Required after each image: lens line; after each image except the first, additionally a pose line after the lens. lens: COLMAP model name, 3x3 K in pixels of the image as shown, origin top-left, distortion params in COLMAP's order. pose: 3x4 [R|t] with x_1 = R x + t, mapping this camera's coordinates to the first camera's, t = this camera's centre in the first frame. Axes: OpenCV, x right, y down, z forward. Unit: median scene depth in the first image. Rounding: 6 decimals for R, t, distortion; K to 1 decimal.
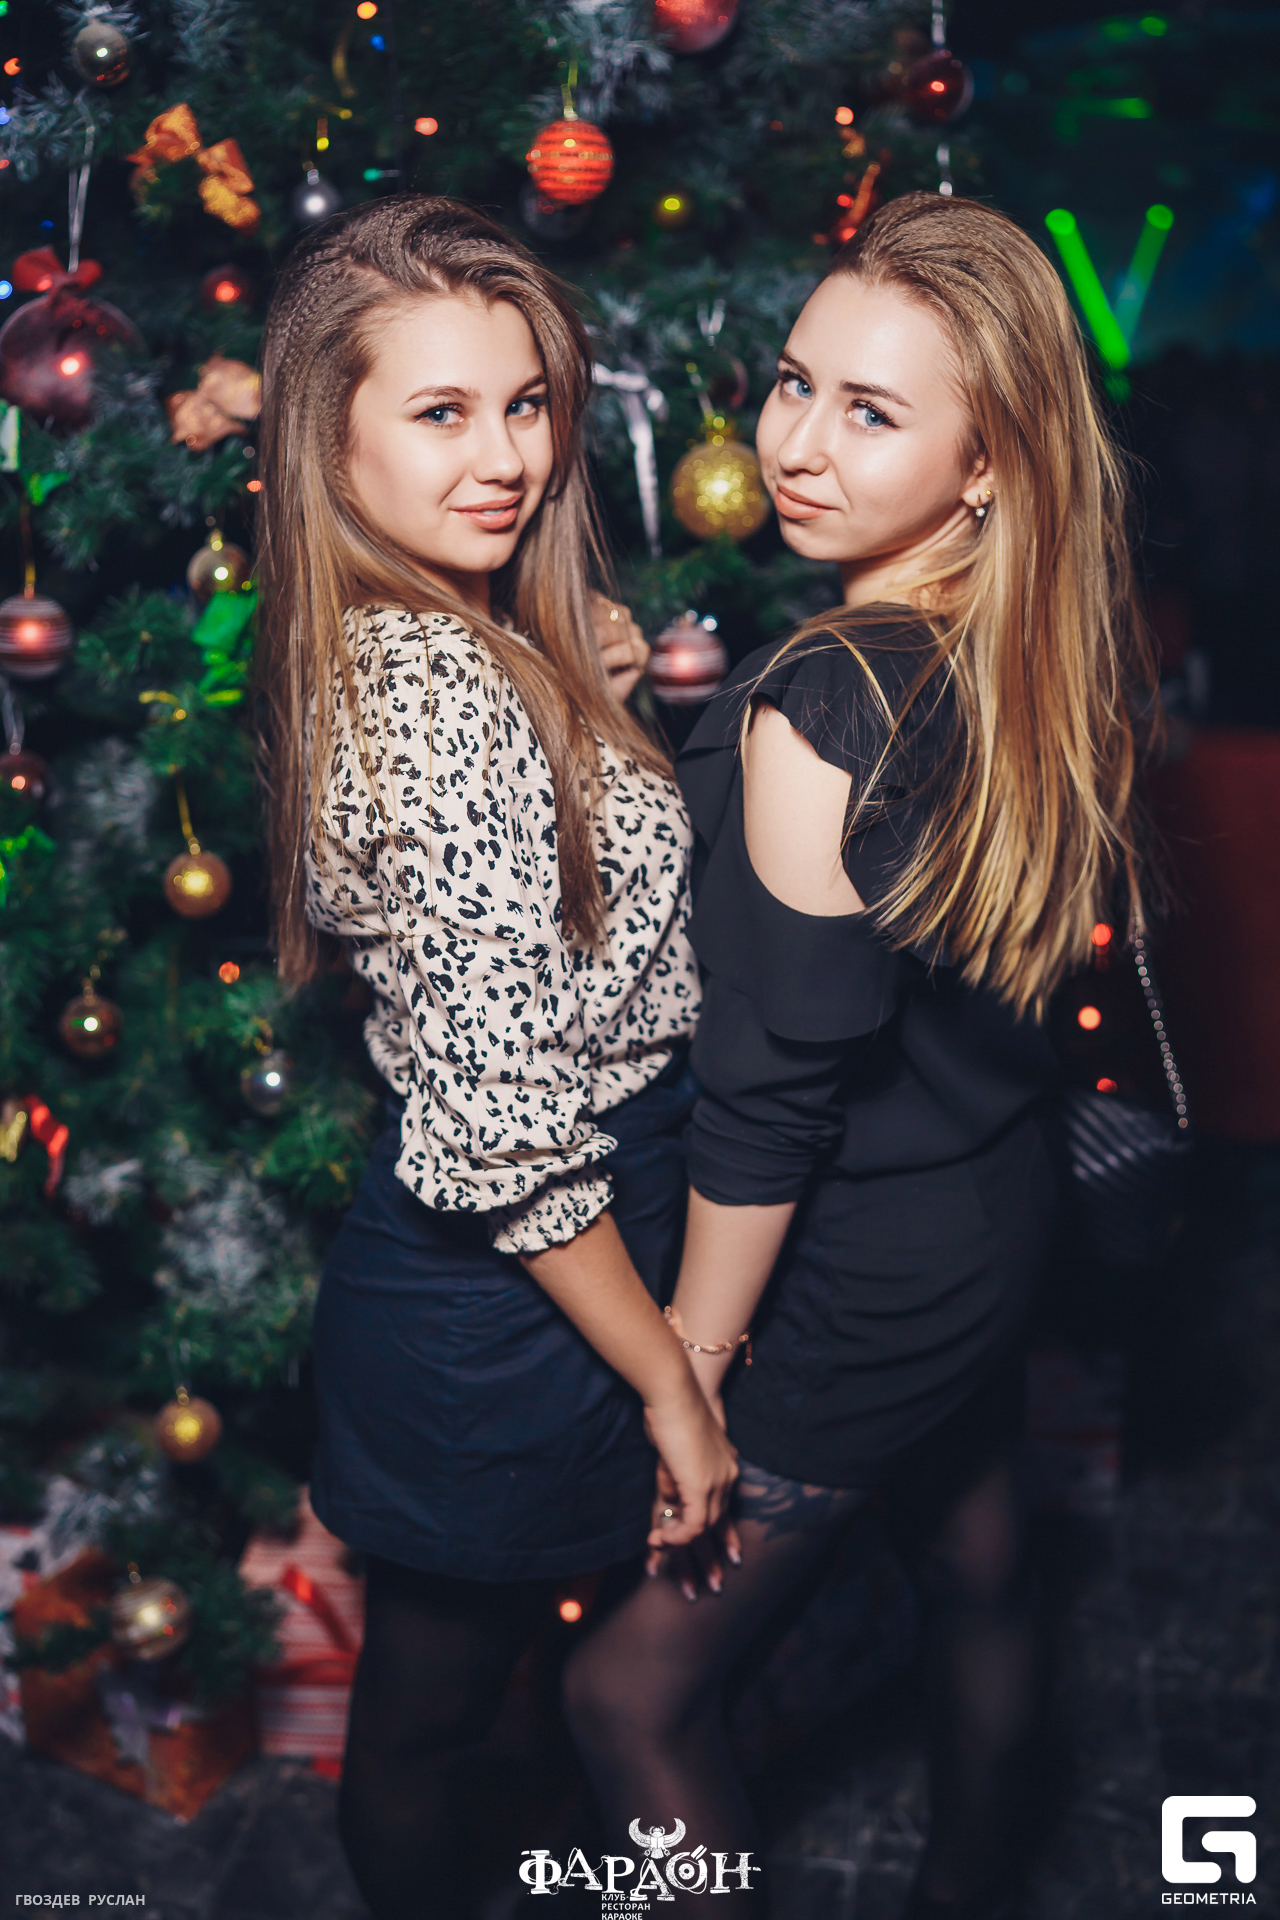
lens RADIAL K [[1847.0, 0, 611.1], [0, 1847.0, 927.4], [0, 0, 1]] dist [-0.040892, 0.000000]
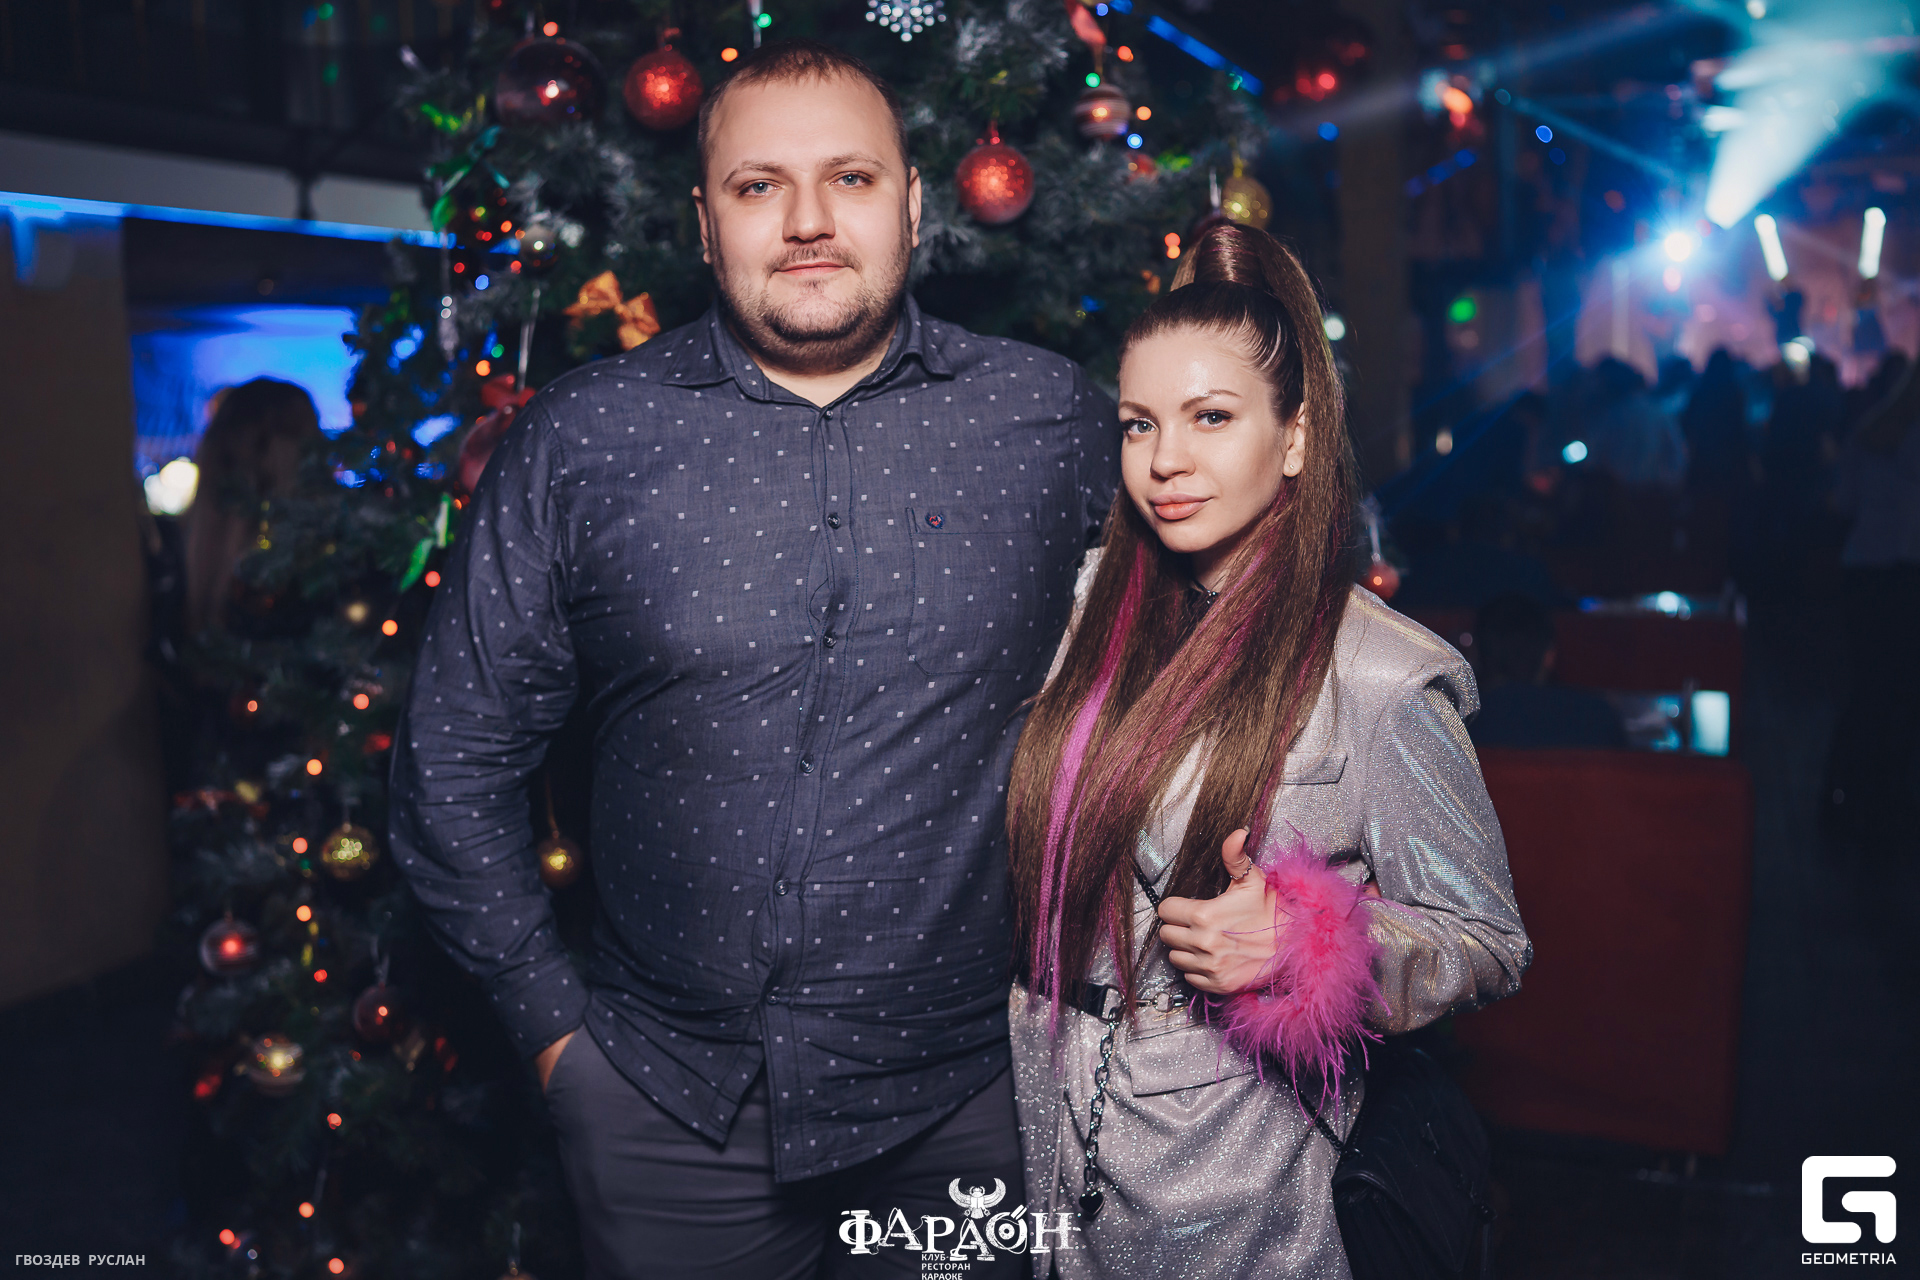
lens RADIAL K [[1847.0, 0, 945.6], [0, 1847.0, 641.8], [0, 0, 1]] dist [-0.040892, 0.000000]
pose [[0.974265, 0.035014, -0.222672, 0.313340], [-0.065400, 0.989277, -0.130587, -0.024794], [0.215712, 0.141789, 0.966108, -0.204635]]
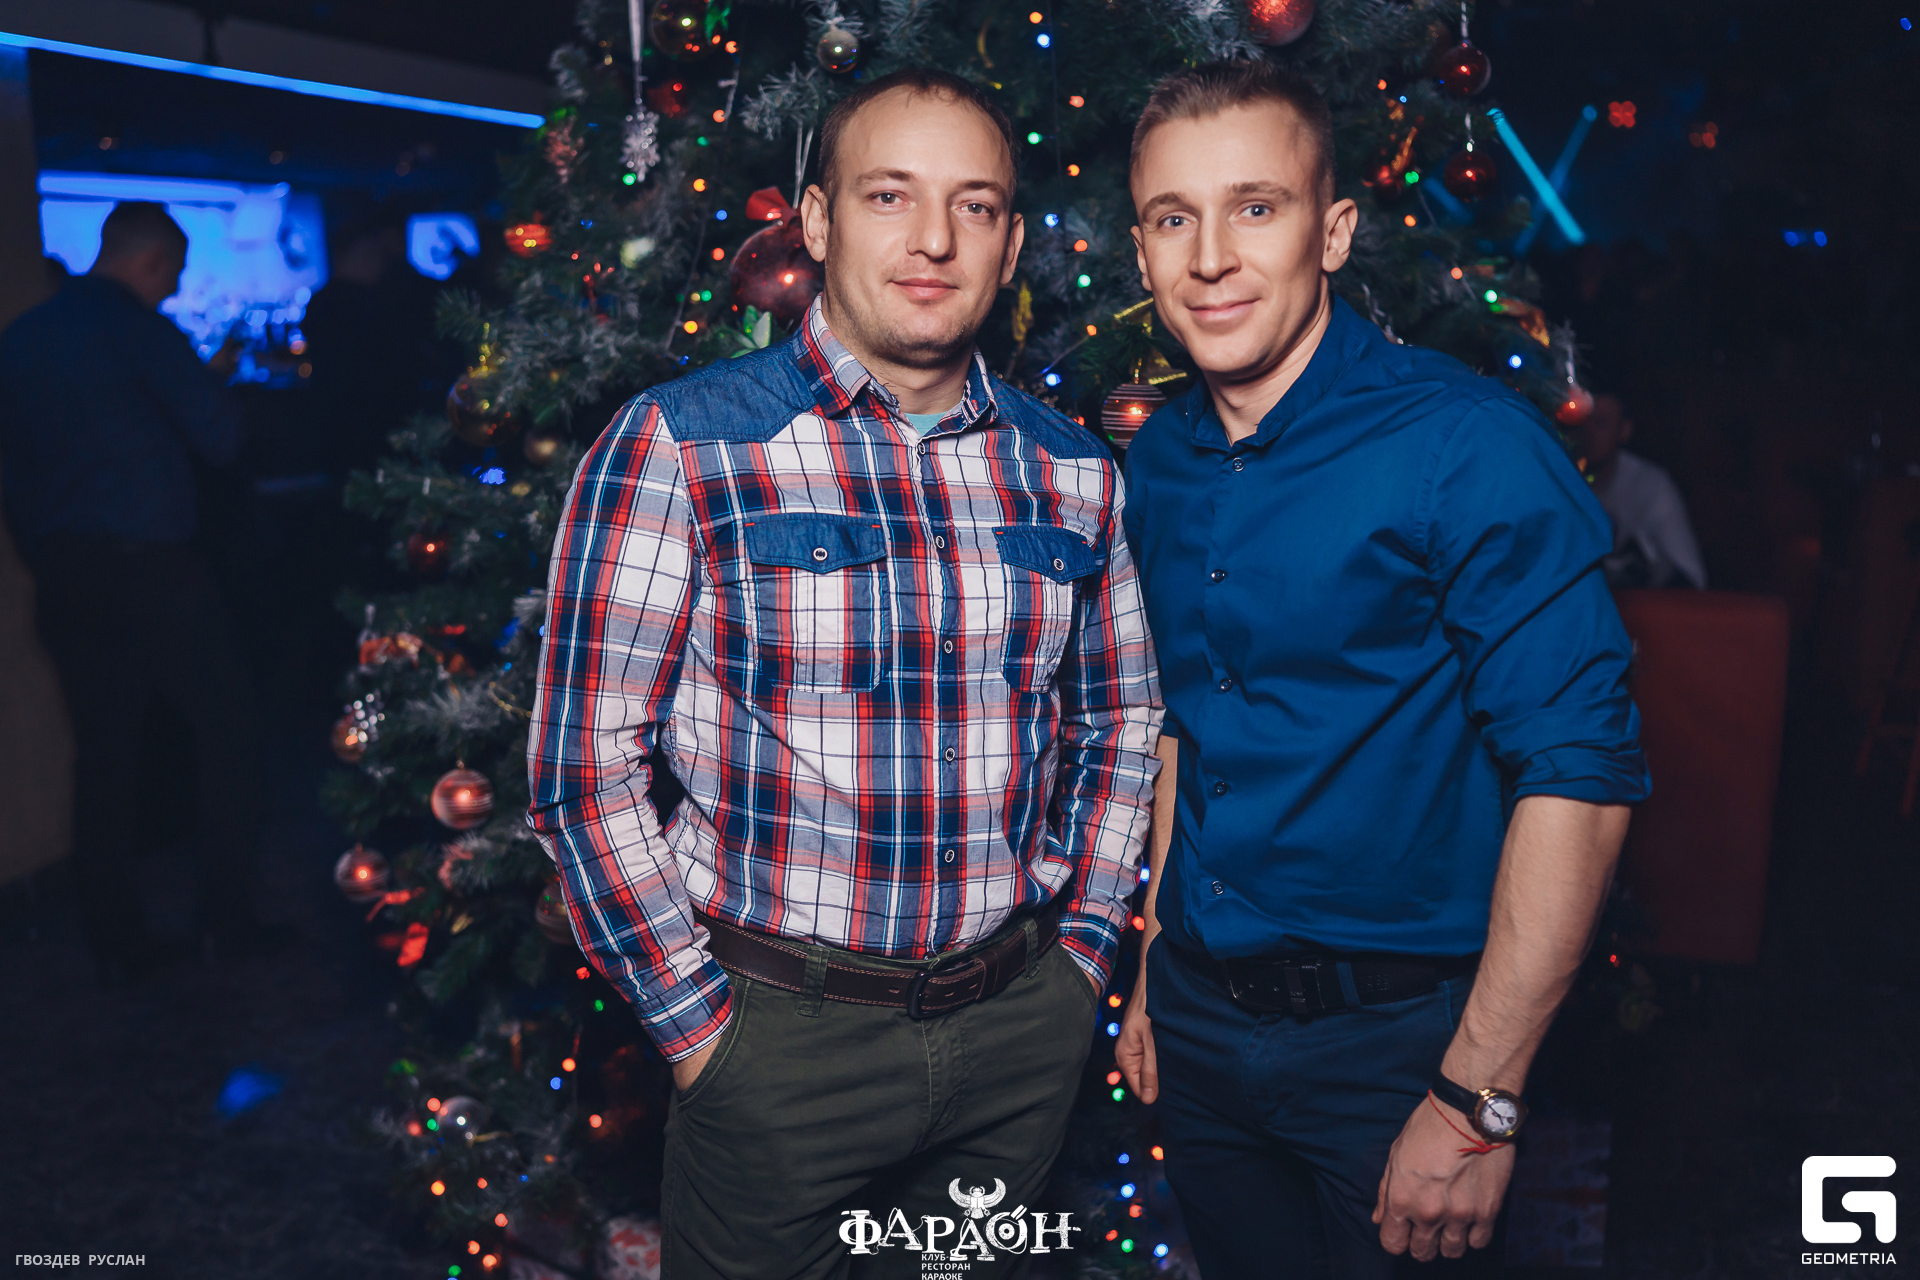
lens RADIAL K [[1847.0, 0, 973.2], [0, 1847.0, 604.5], [0, 0, 1]] dist [-0.040892, 0.000000]
pose [[0.999081, 0.018423, -0.038696, -0.114376], [-0.022391, 0.994247, -0.104745, 0.052298], [0.036544, 0.105515, 0.993746, -0.253704]]
